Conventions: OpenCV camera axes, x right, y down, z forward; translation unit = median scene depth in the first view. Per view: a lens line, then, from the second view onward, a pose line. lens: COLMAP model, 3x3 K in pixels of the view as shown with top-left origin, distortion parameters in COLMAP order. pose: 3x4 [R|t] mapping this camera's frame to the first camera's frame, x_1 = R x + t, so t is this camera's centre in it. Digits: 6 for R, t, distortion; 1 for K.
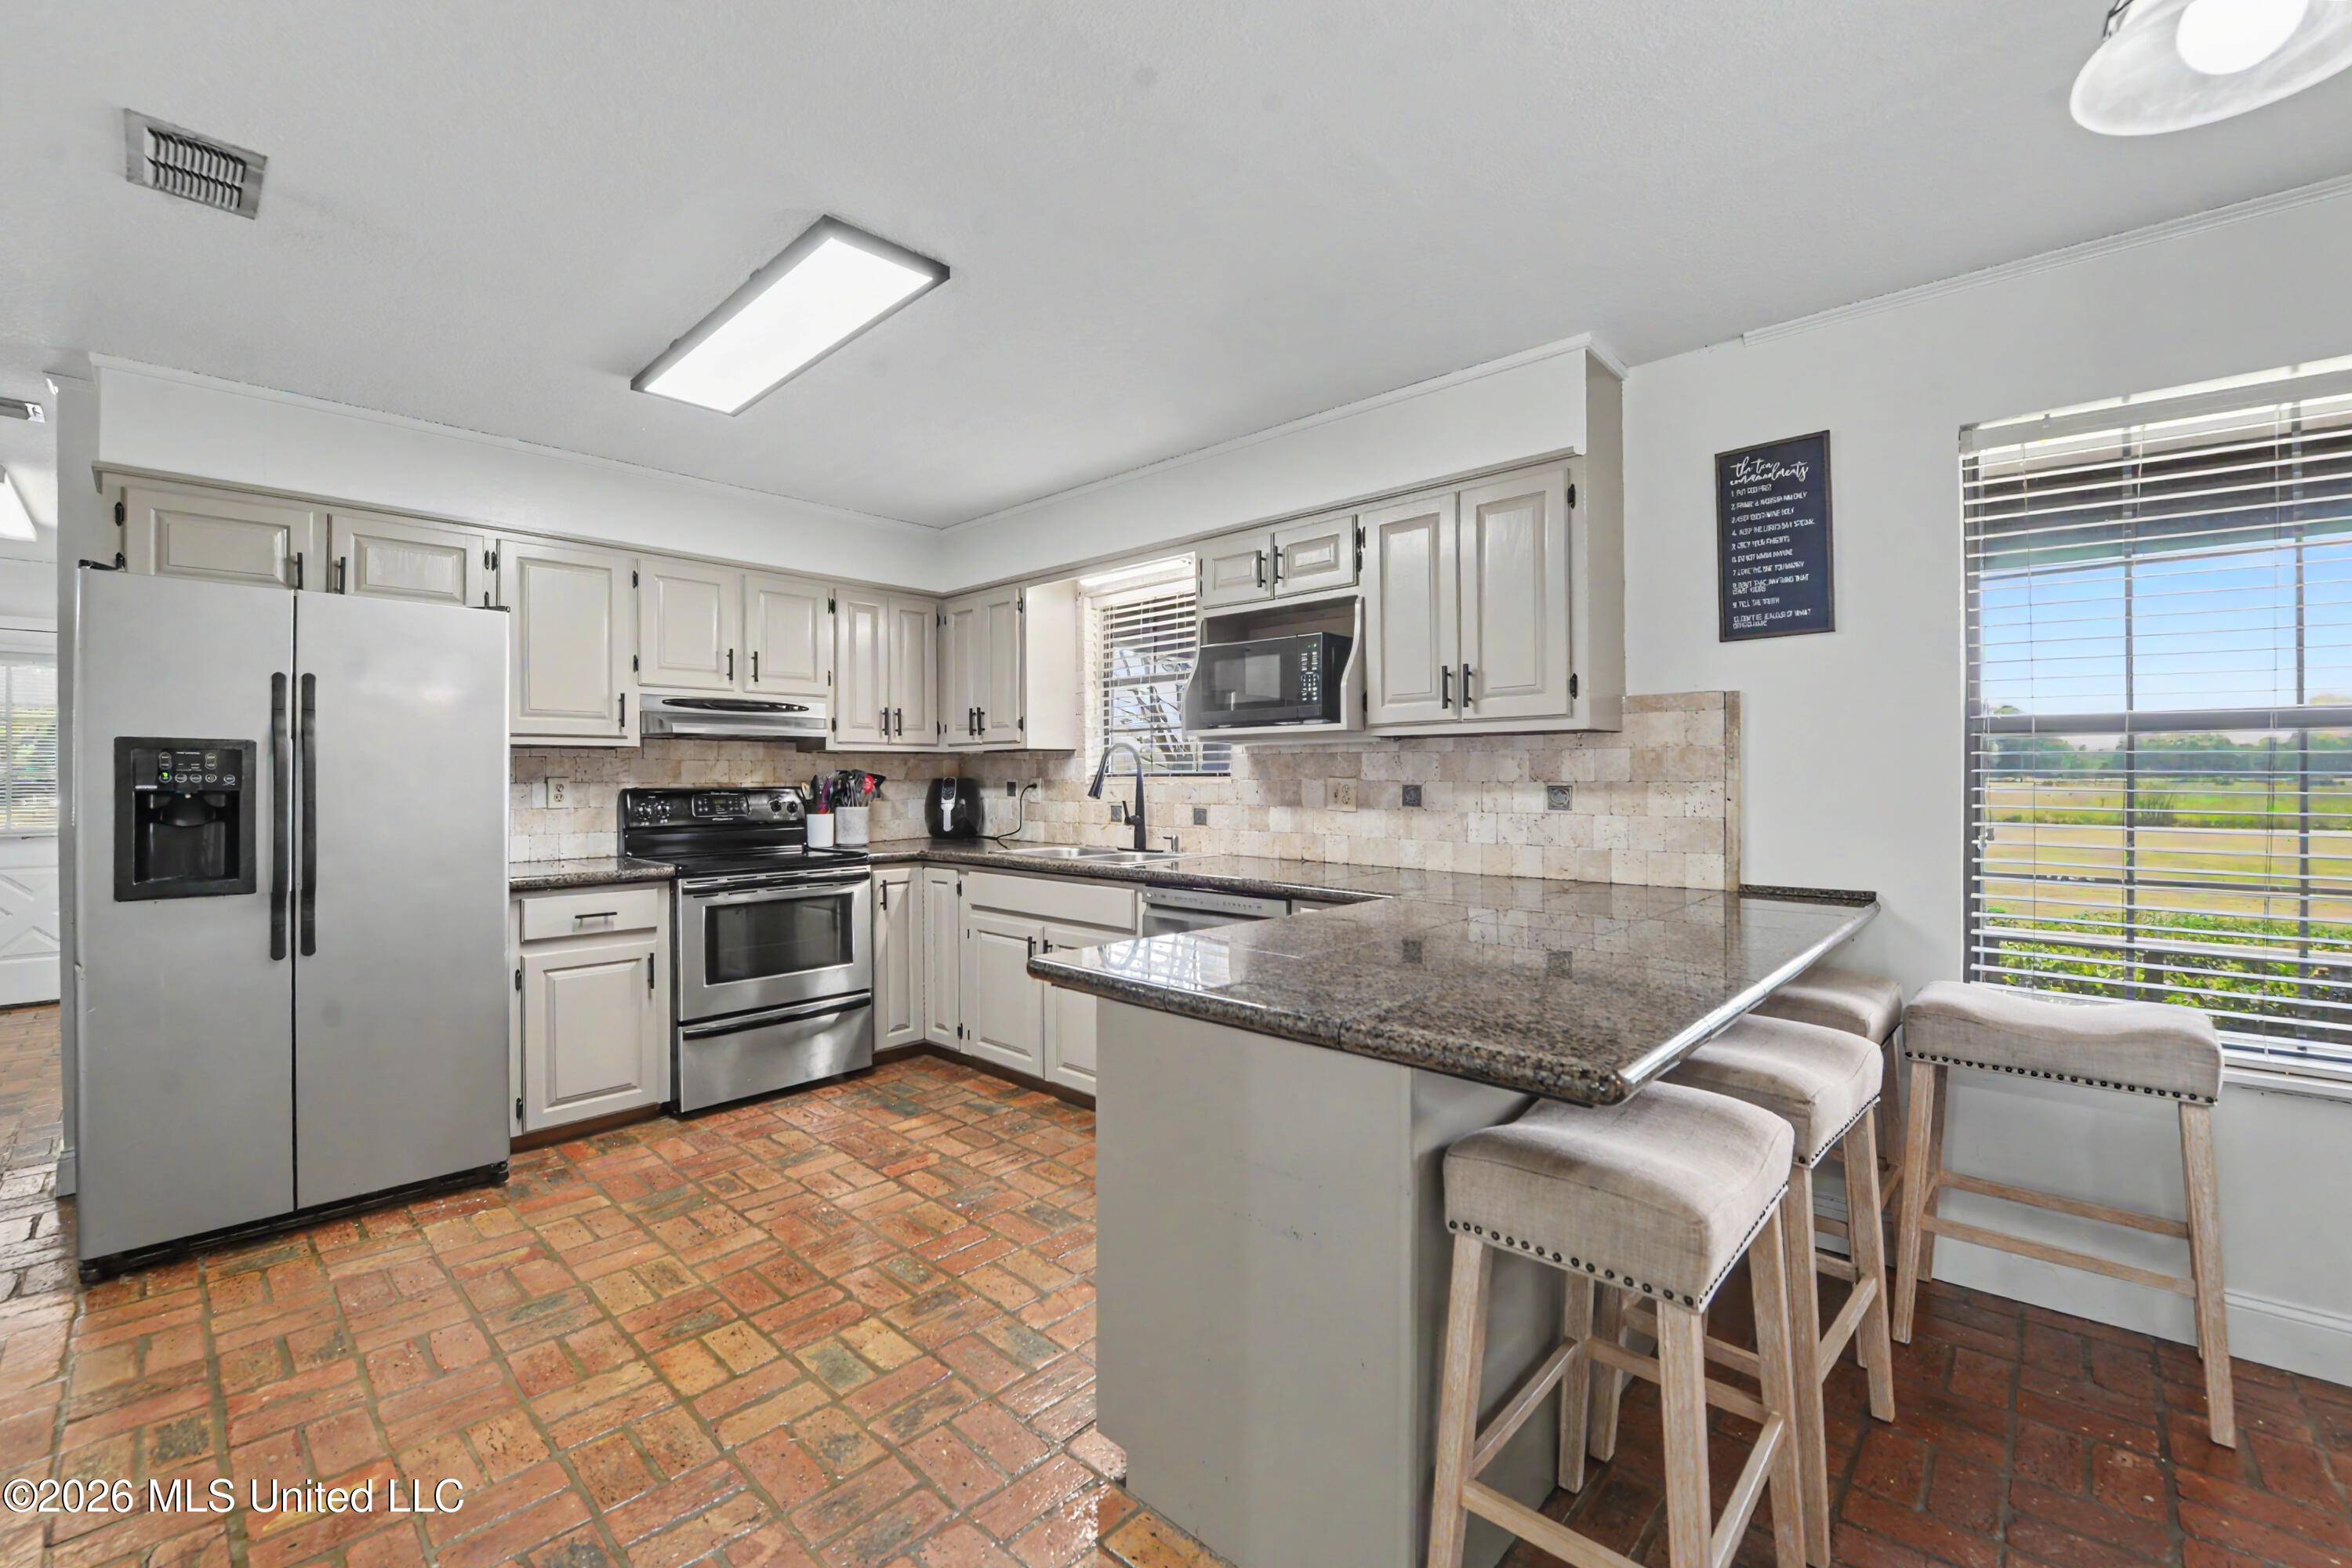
lens RADIAL K [[952.8, 0, 1165.8], [0, 952.8, 776.4], [0, 0, 1]] dist [-0.027067, -0.000131]
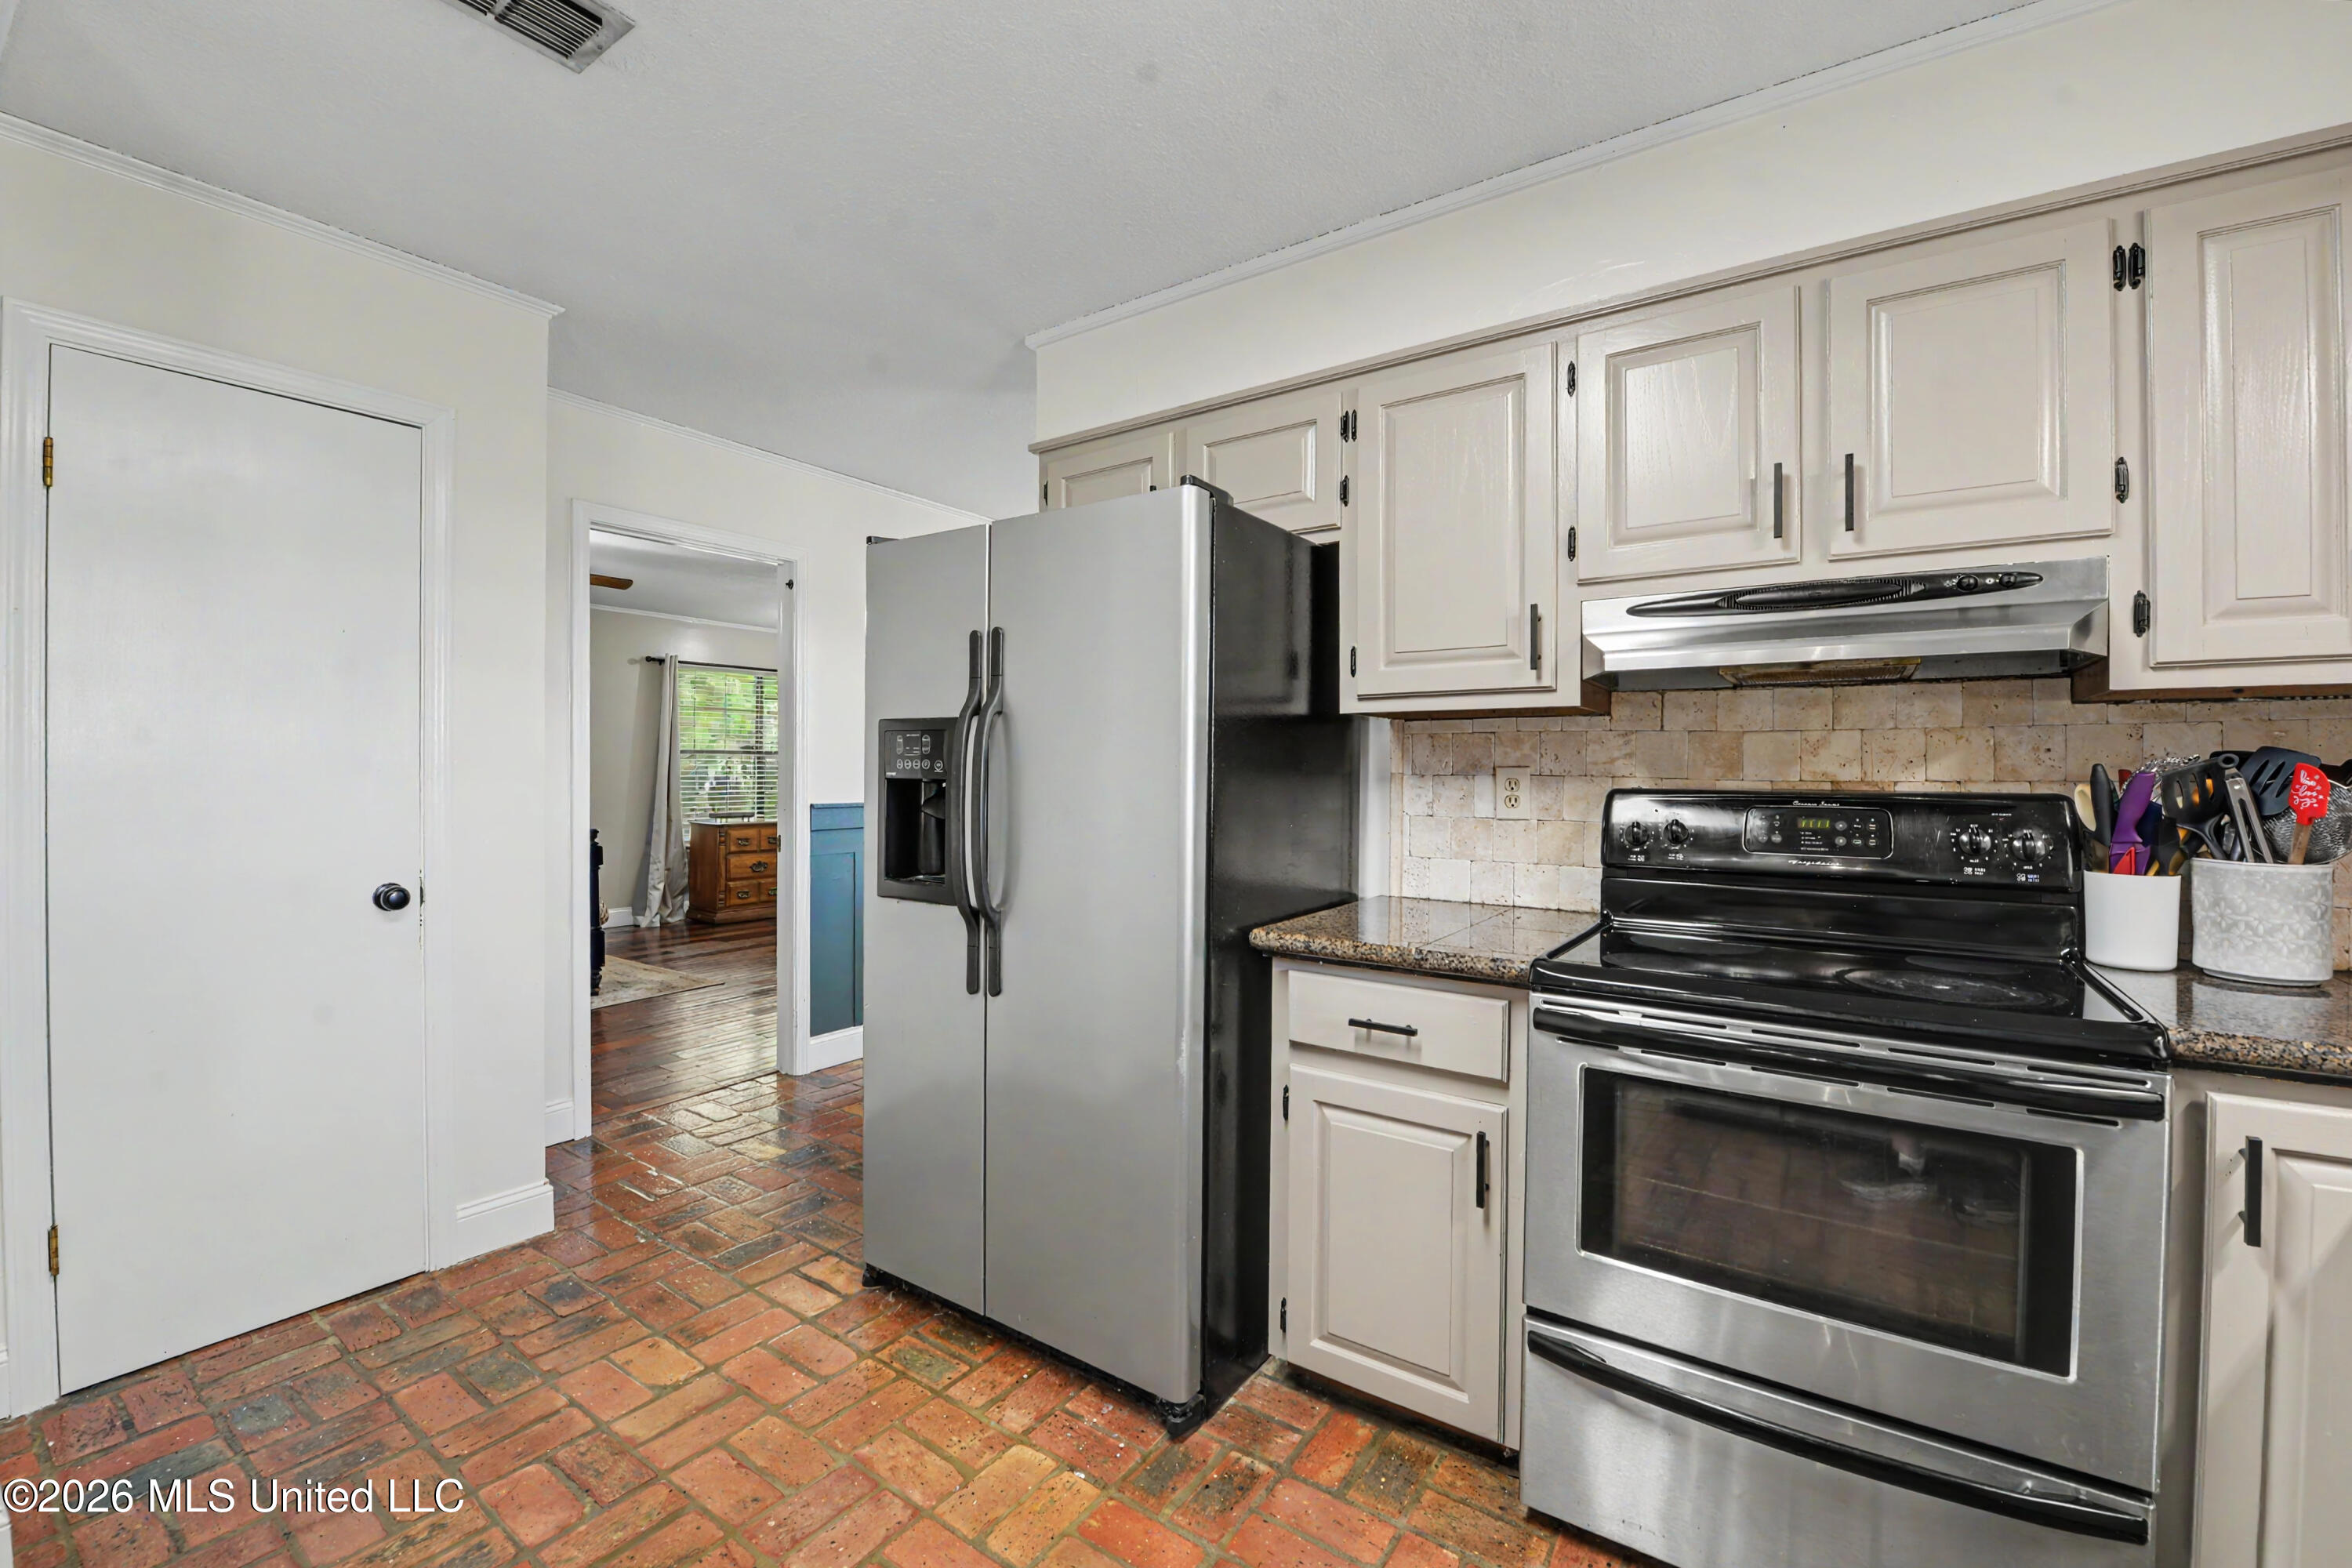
lens RADIAL K [[952.8, 0, 1165.8], [0, 952.8, 776.4], [0, 0, 1]] dist [-0.027067, -0.000131]
pose [[0.150080, 0.008503, -0.988637, -0.107316], [-0.006603, 0.999949, 0.007598, 0.004462], [0.988652, 0.005387, 0.150128, 0.847037]]
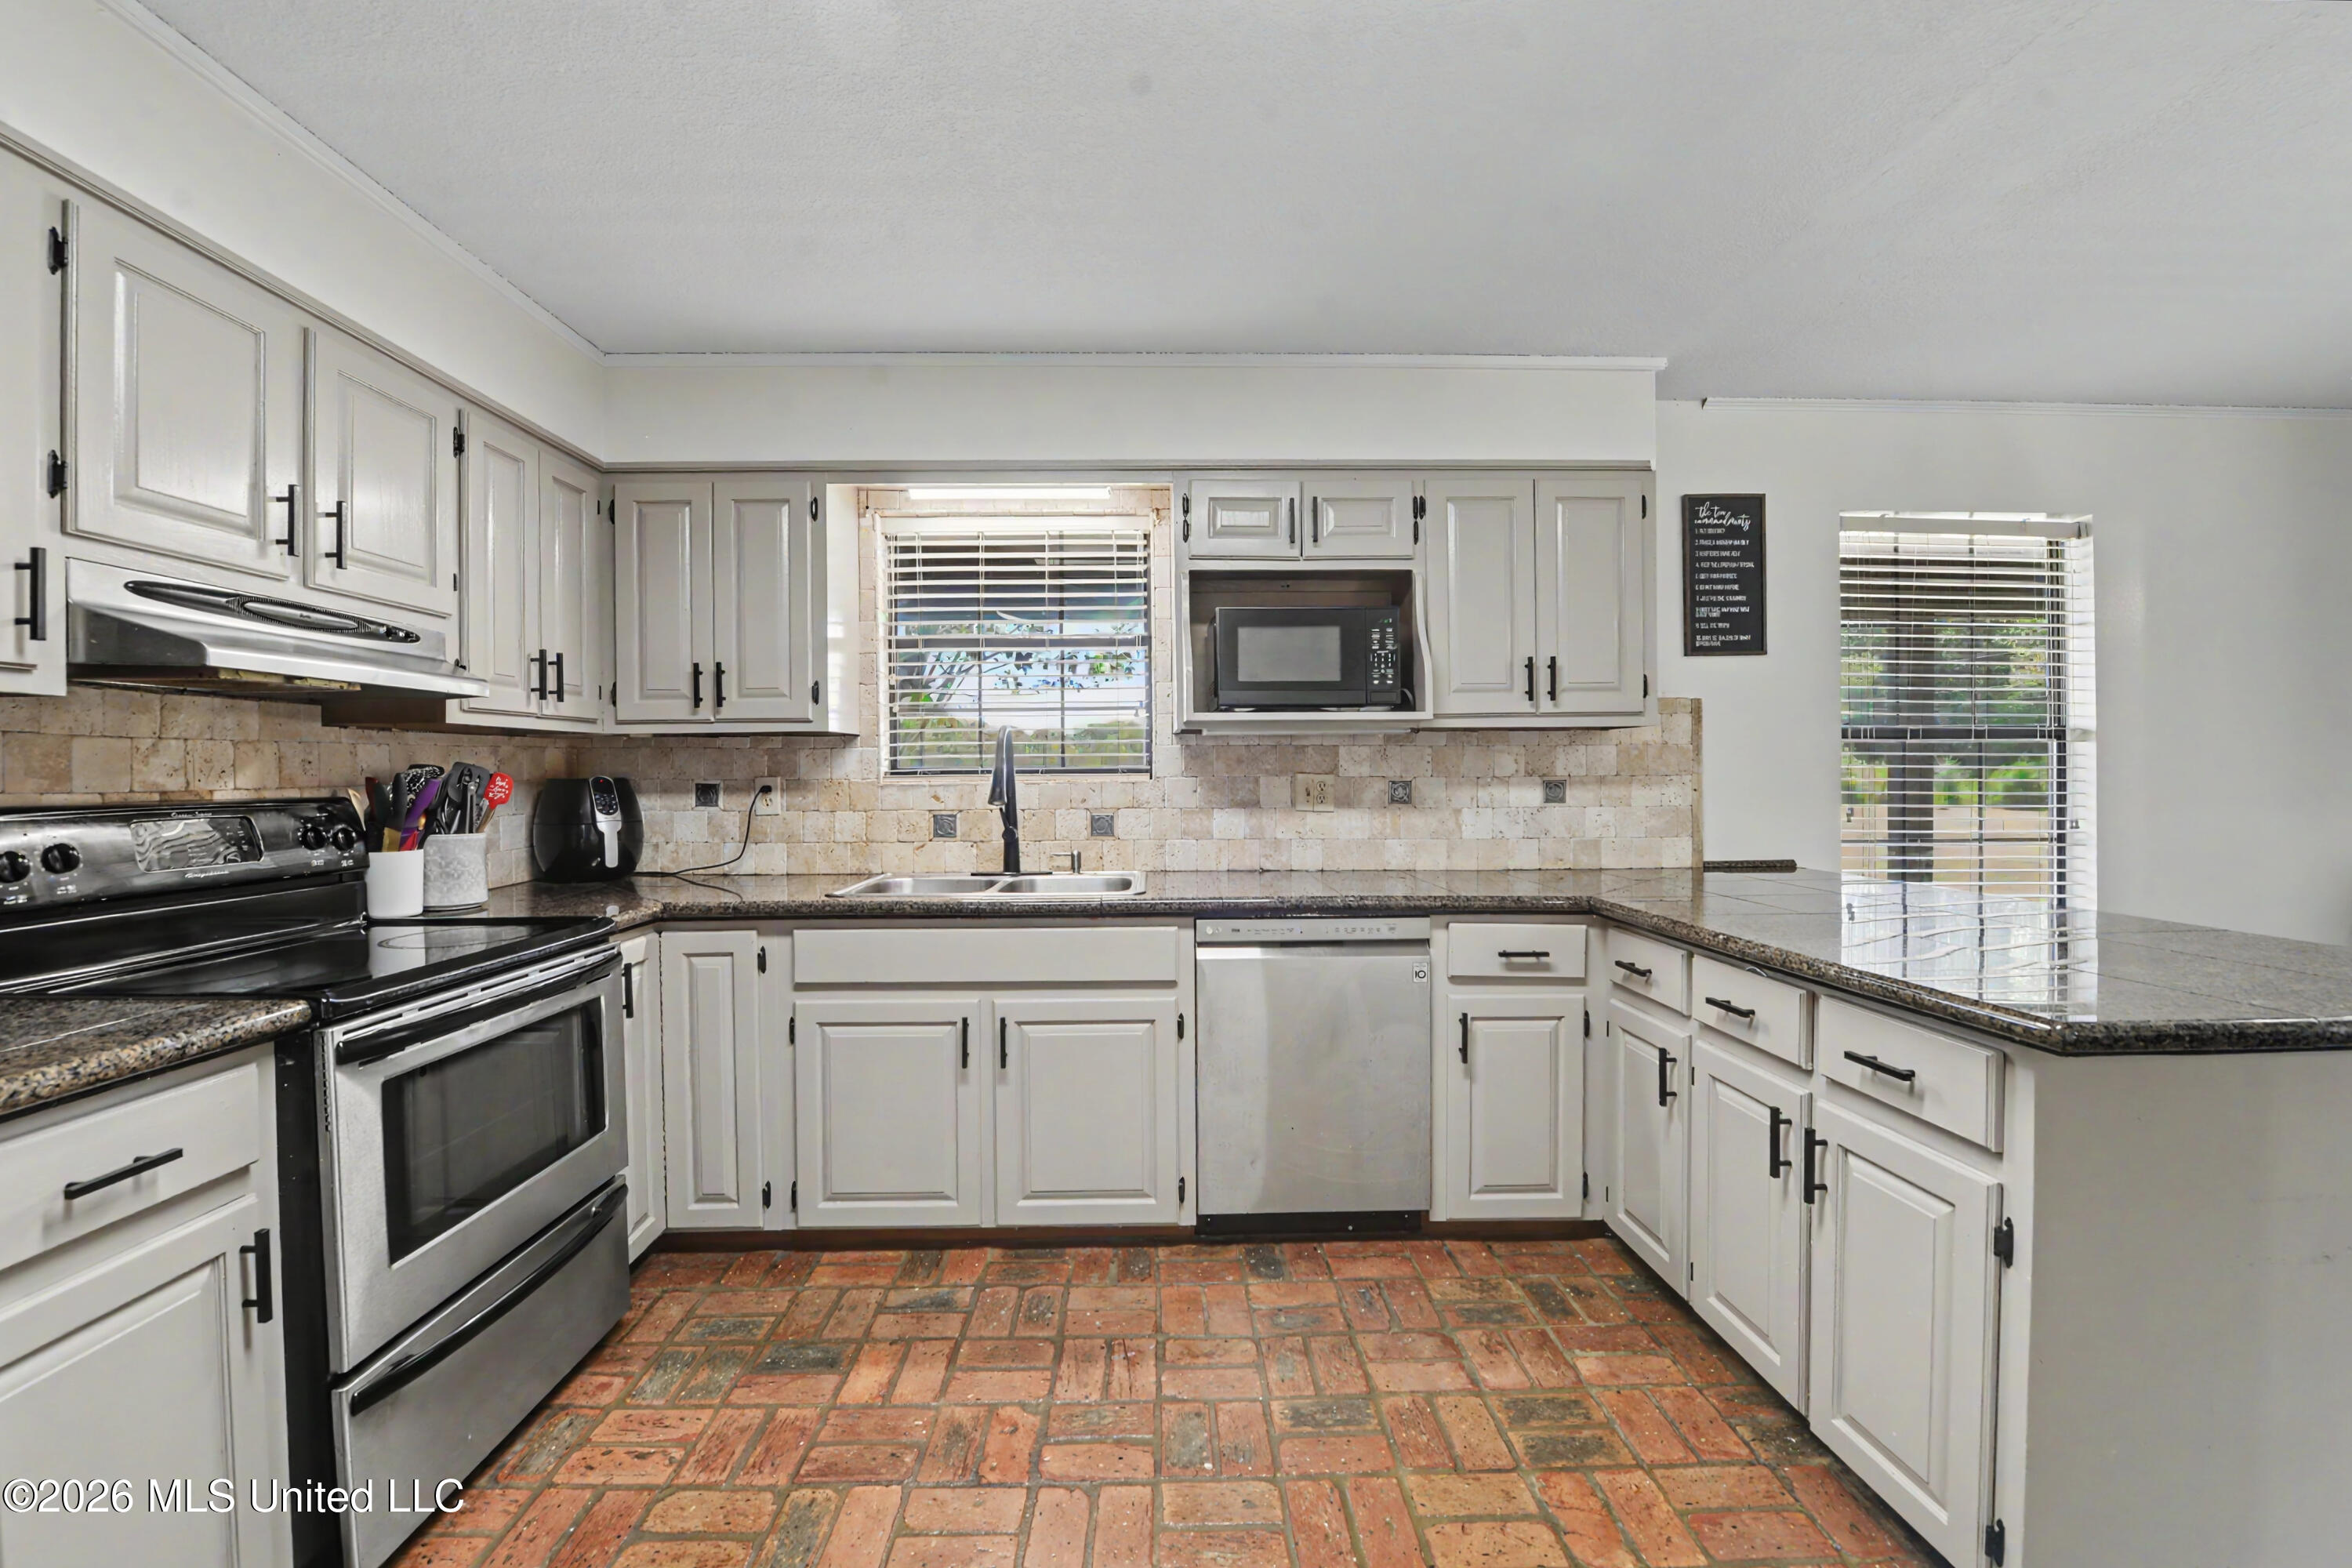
lens RADIAL K [[952.8, 0, 1165.8], [0, 952.8, 776.4], [0, 0, 1]] dist [-0.027067, -0.000131]
pose [[0.720475, -0.004910, 0.693464, -0.592184], [0.004180, 0.999988, 0.002737, 0.001156], [-0.693469, 0.000927, 0.720486, 0.516780]]
